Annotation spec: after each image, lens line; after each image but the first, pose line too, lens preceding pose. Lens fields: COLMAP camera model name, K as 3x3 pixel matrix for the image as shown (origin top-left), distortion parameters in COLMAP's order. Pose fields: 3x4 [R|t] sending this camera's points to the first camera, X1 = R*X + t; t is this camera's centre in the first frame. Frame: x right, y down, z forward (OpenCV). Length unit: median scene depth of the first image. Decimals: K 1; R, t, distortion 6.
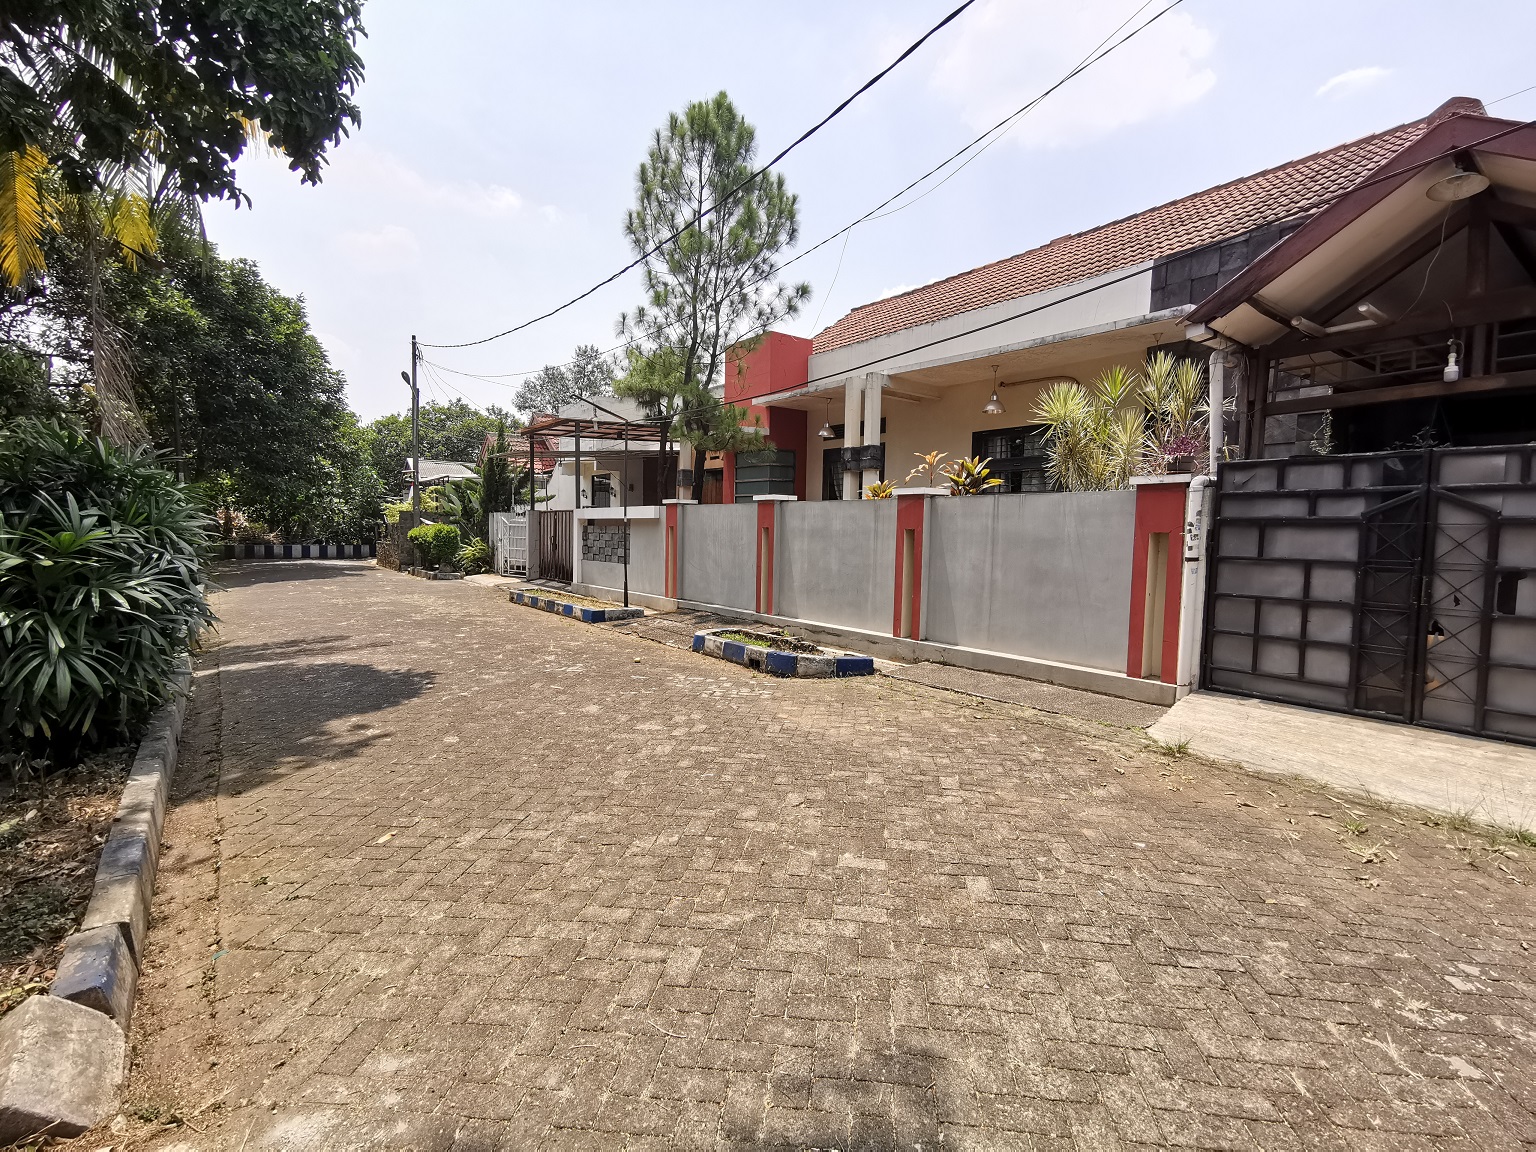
lens RADIAL K [[710.3, 0, 765.1], [0, 710.3, 579.6], [0, 0, 1]] dist [0.016349, -0.004321]
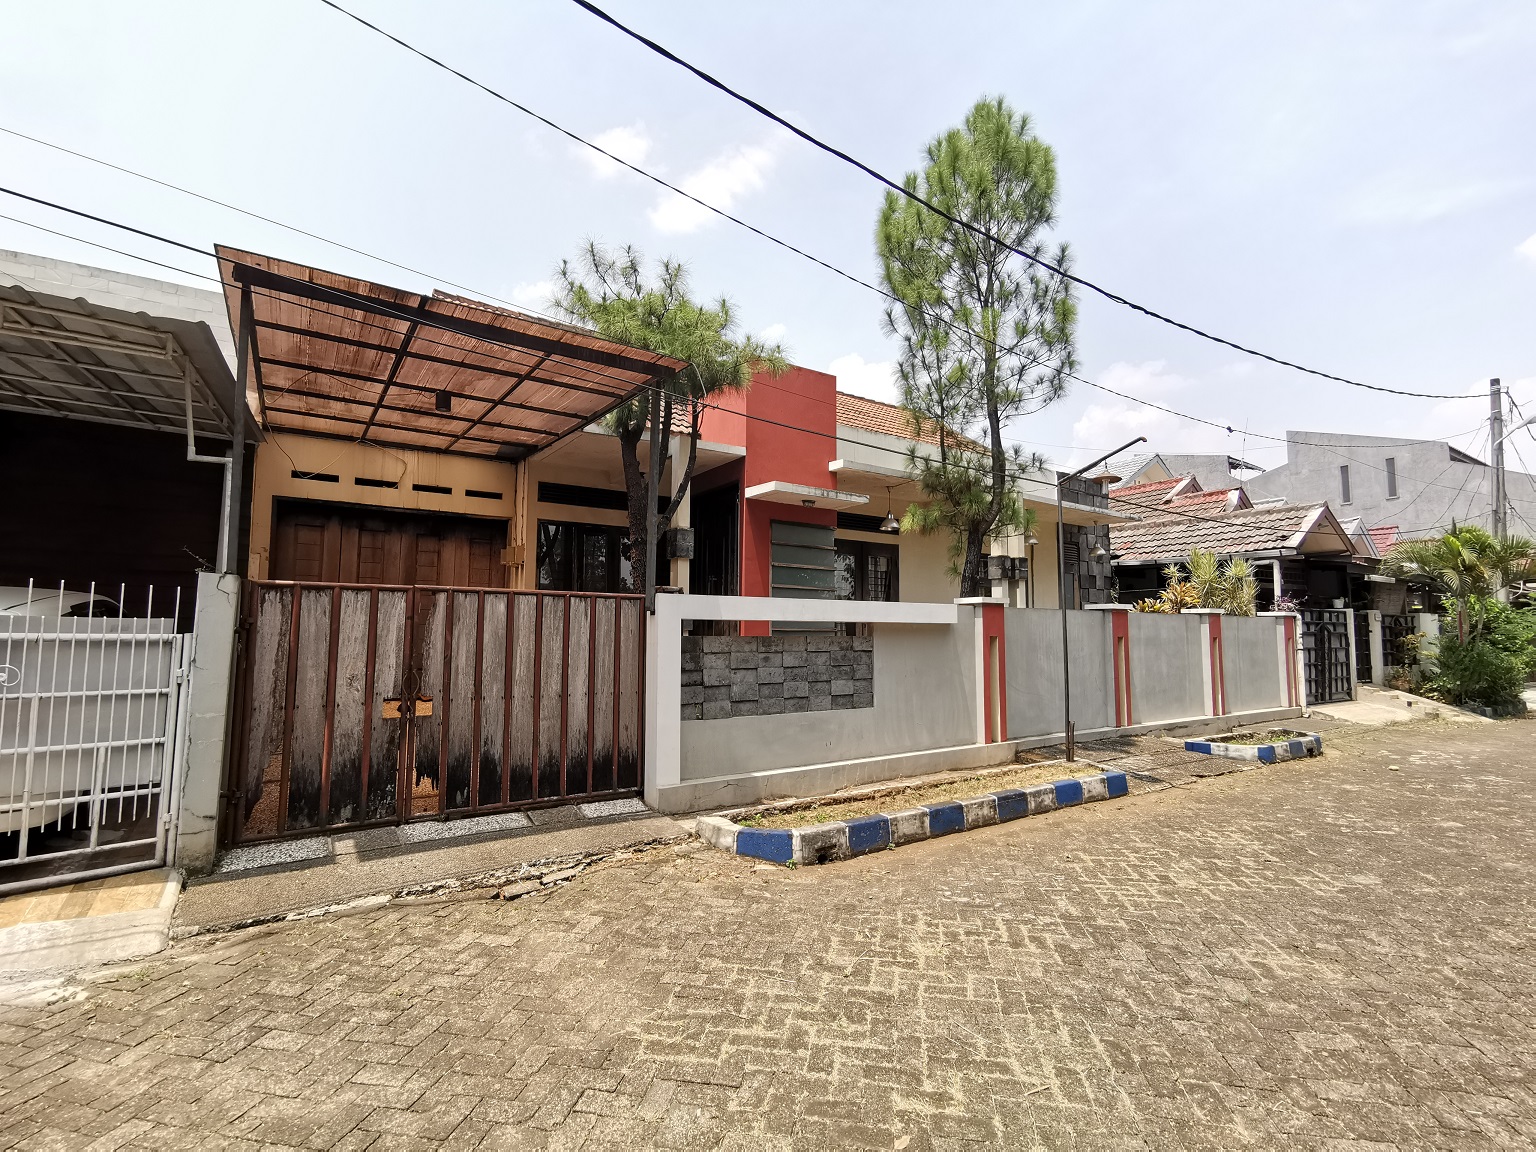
lens RADIAL K [[710.3, 0, 765.1], [0, 710.3, 579.6], [0, 0, 1]] dist [0.016349, -0.004321]
pose [[0.062027, 0.061426, 0.996182, -1.813321], [0.065971, 0.995669, -0.065502, -0.214544], [-0.995892, 0.069782, 0.057706, 2.557083]]
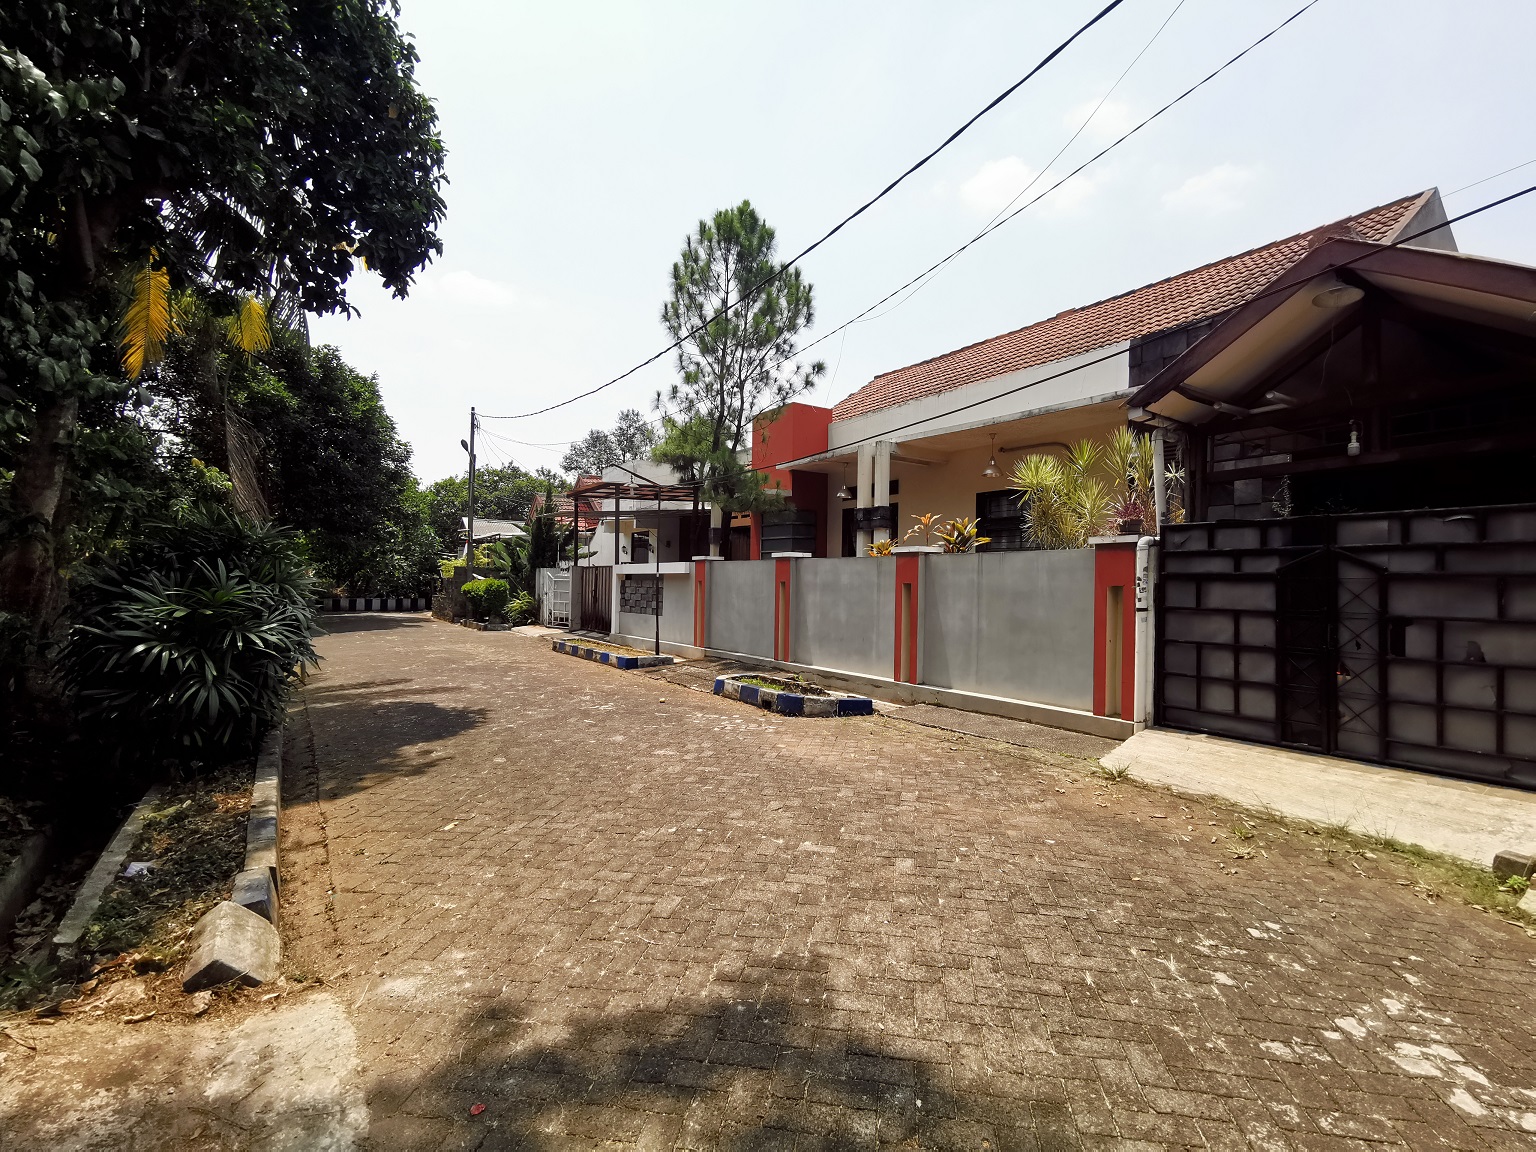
lens RADIAL K [[710.3, 0, 765.1], [0, 710.3, 579.6], [0, 0, 1]] dist [0.016349, -0.004321]
pose [[0.998357, -0.003070, -0.057218, 0.065302], [-0.001194, 0.997232, -0.074340, 0.009086], [0.057288, 0.074287, 0.995590, -0.166758]]
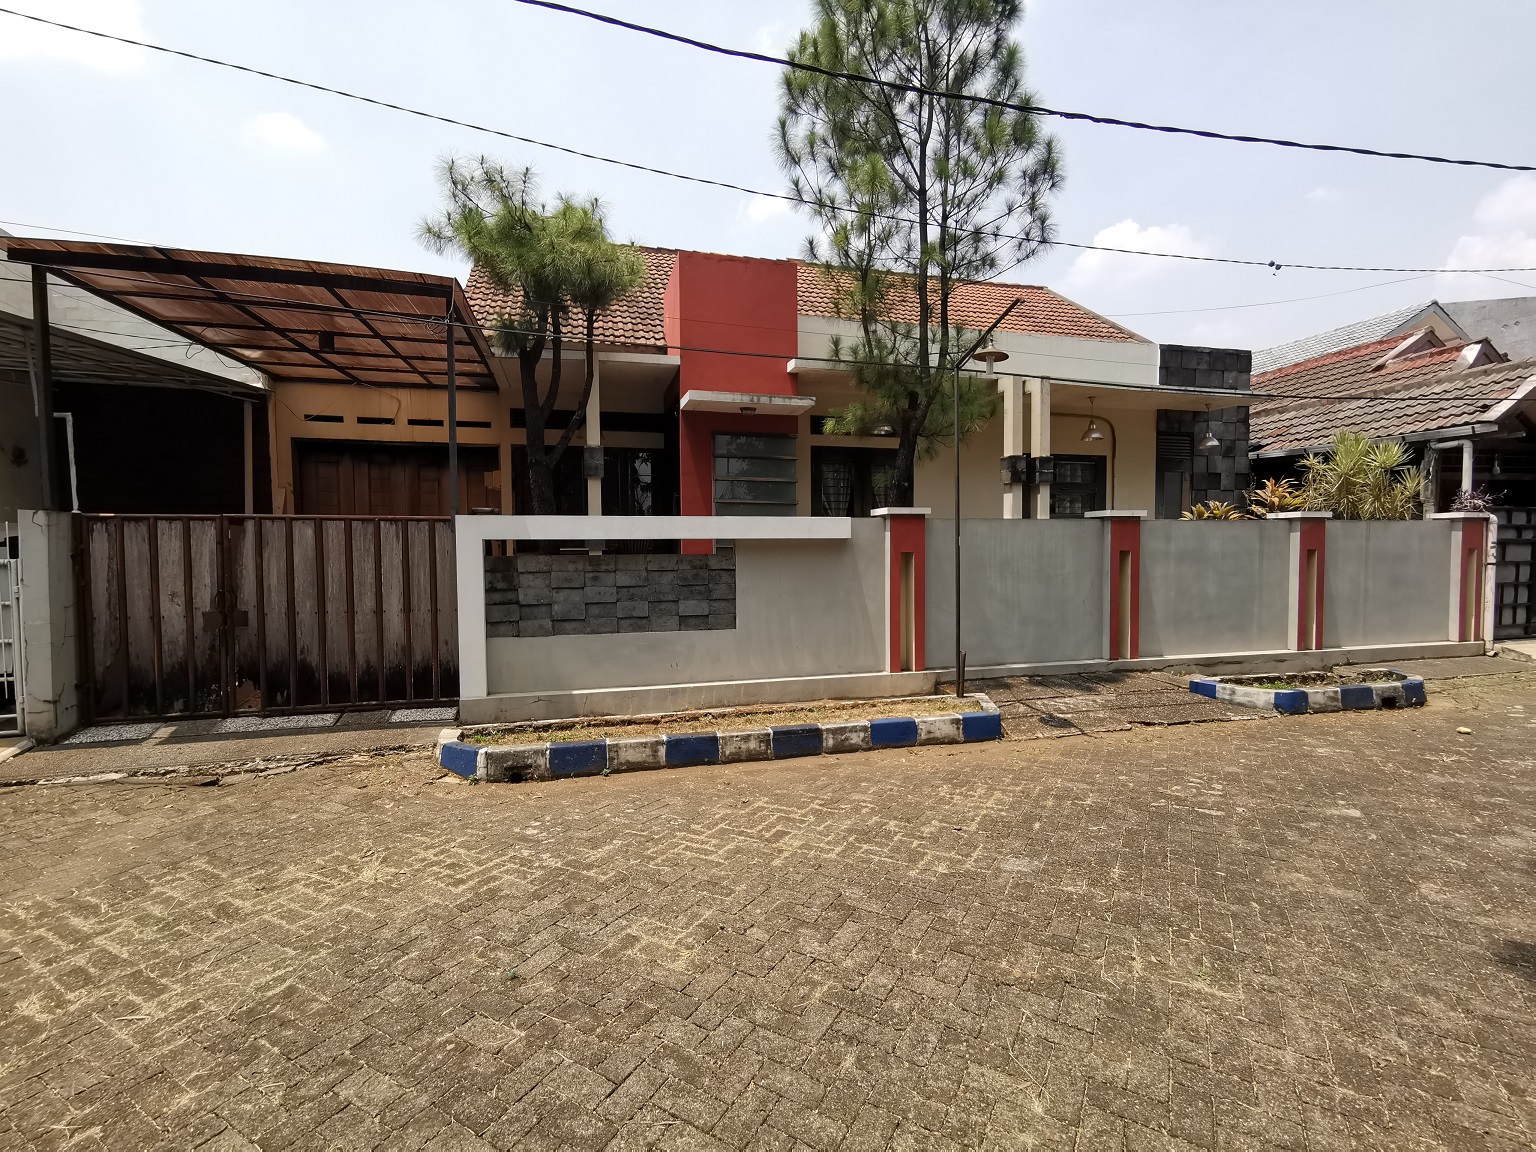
lens RADIAL K [[710.3, 0, 765.1], [0, 710.3, 579.6], [0, 0, 1]] dist [0.016349, -0.004321]
pose [[0.380426, -0.057152, 0.923044, -1.592299], [0.076185, 0.996633, 0.030310, -0.171735], [-0.921668, 0.058791, 0.383500, 1.915122]]
